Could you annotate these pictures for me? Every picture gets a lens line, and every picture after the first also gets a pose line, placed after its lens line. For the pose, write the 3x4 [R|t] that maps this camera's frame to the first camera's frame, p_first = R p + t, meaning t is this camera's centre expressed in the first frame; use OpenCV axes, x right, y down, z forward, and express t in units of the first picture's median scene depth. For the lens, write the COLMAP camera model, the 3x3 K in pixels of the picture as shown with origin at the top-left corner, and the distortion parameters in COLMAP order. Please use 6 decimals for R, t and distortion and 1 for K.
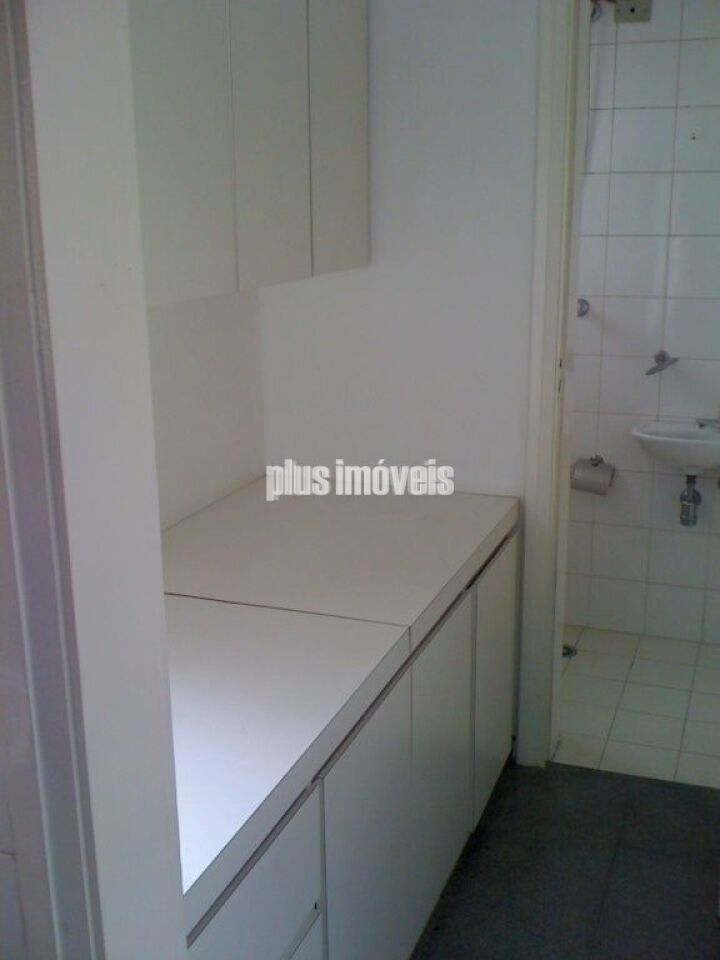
lens RADIAL K [[1088.2, 0, 360.0], [0, 1088.2, 480.0], [0, 0, 1]] dist [-0.005359, -0.012187]
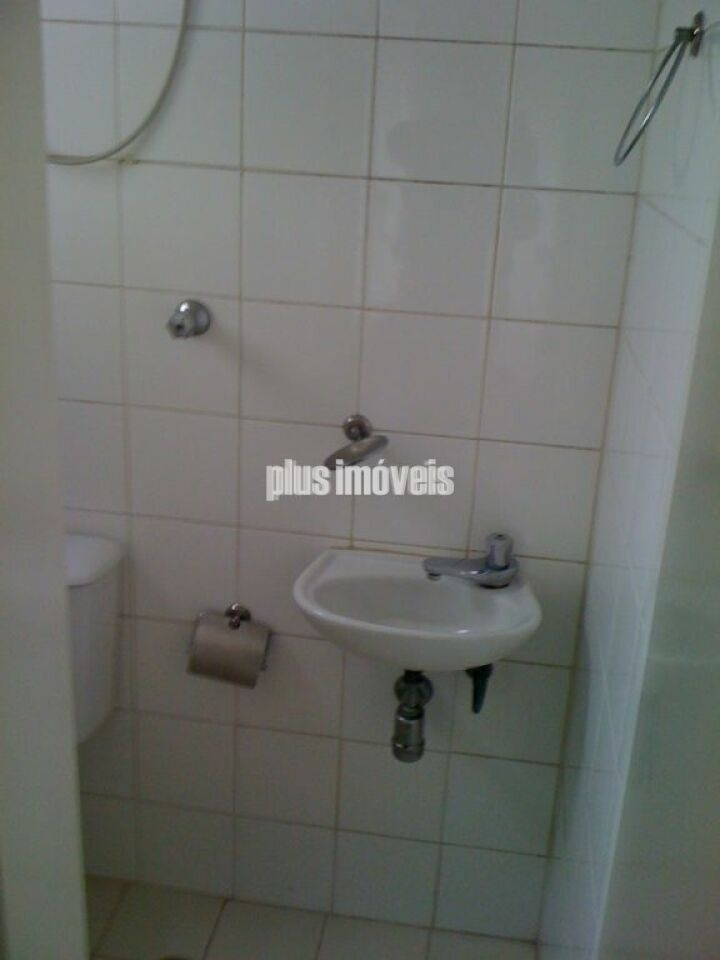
lens RADIAL K [[1088.2, 0, 360.0], [0, 1088.2, 480.0], [0, 0, 1]] dist [-0.005359, -0.012187]
pose [[0.976247, -0.022352, 0.215505, 0.169486], [-0.000950, 0.994213, 0.107422, -0.140018], [-0.216659, -0.105075, 0.970576, 0.512790]]
